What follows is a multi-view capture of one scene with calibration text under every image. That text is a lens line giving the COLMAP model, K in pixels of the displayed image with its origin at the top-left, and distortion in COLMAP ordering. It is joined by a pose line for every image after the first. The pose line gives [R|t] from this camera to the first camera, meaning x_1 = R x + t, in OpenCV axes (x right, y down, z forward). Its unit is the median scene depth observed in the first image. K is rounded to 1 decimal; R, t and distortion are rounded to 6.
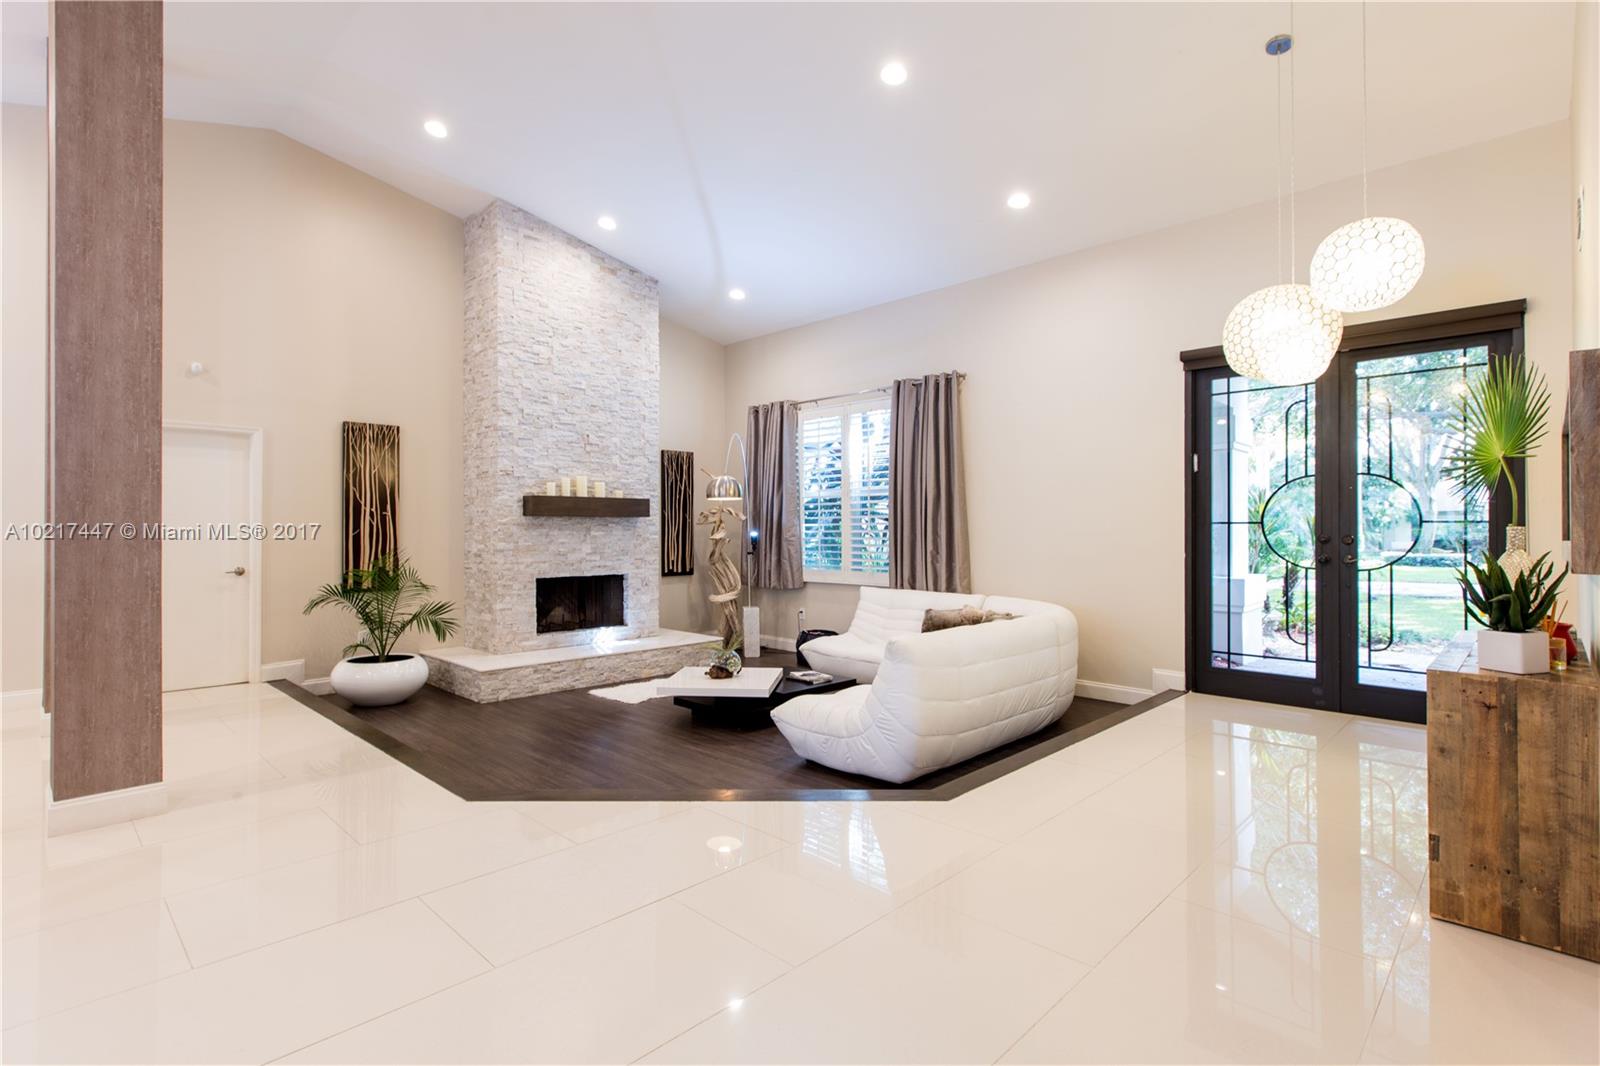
lens RADIAL K [[770.5, 0, 800.0], [0, 770.5, 533.0], [0, 0, 1]] dist [-0.000719, -0.000022]
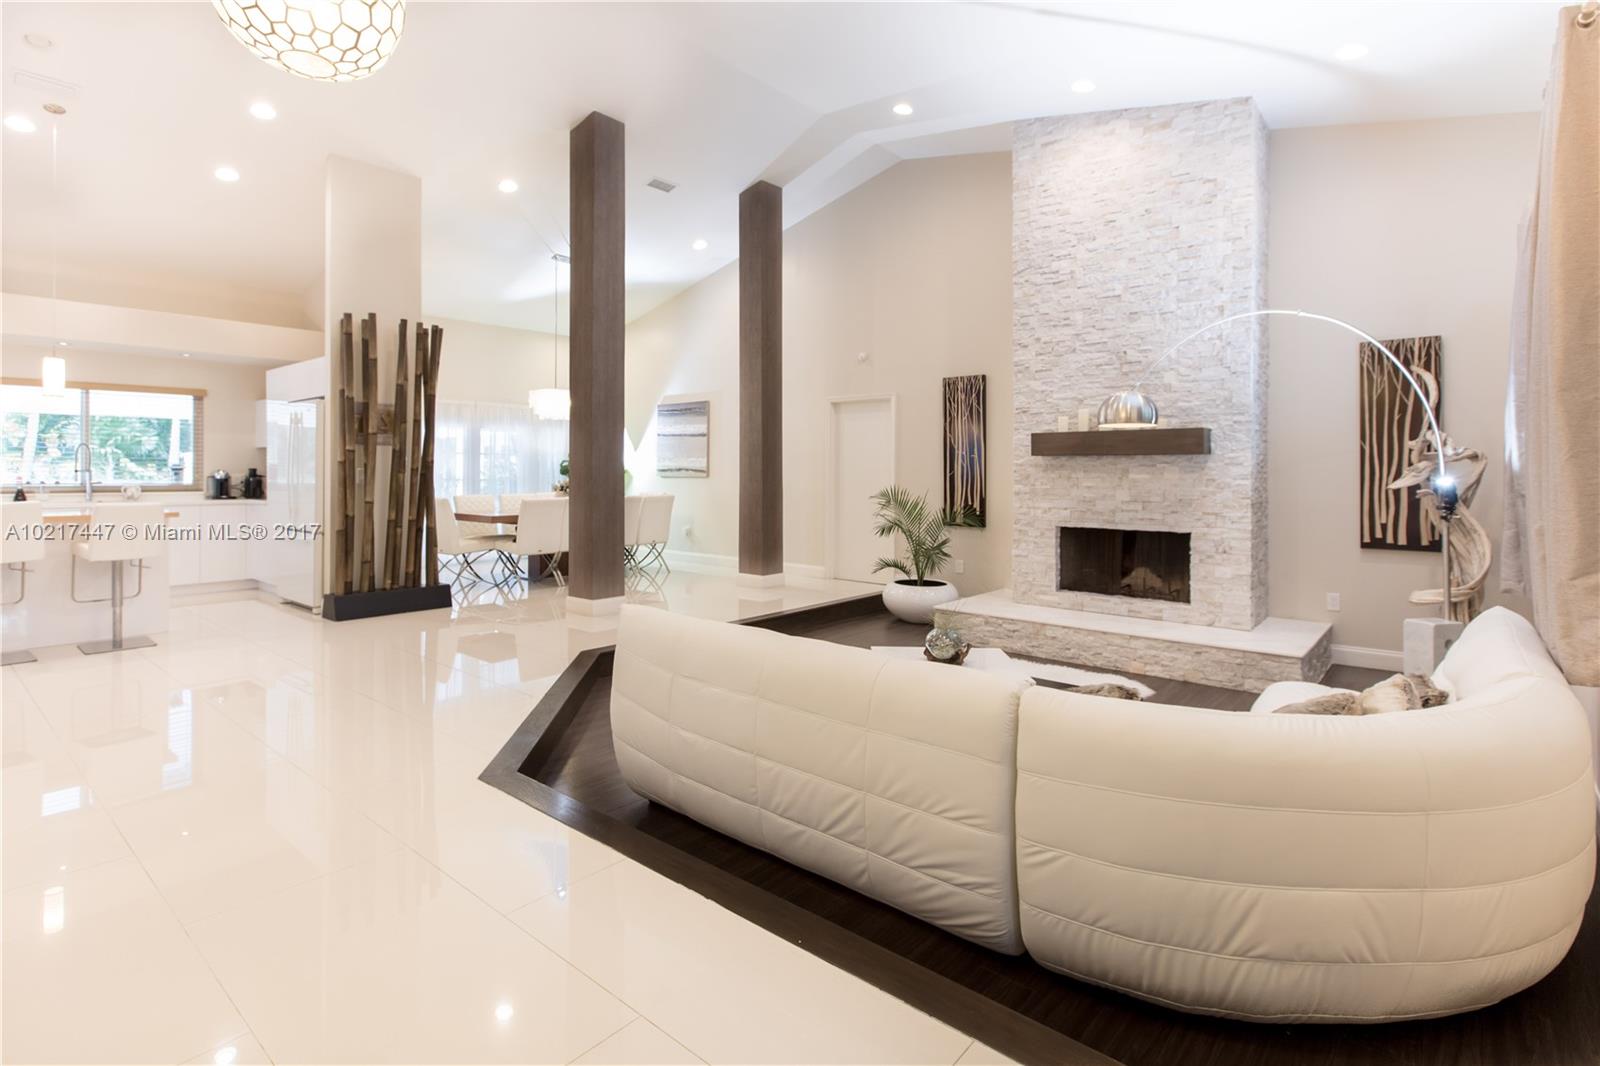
lens RADIAL K [[802.6, 0, 801.9], [0, 802.6, 479.0], [0, 0, 1]] dist [0.004286, 0.000370]
pose [[0.051101, 0.010976, -0.998633, 0.558948], [-0.007436, 0.999916, 0.010609, -0.003060], [0.998666, 0.006884, 0.051178, 0.659138]]
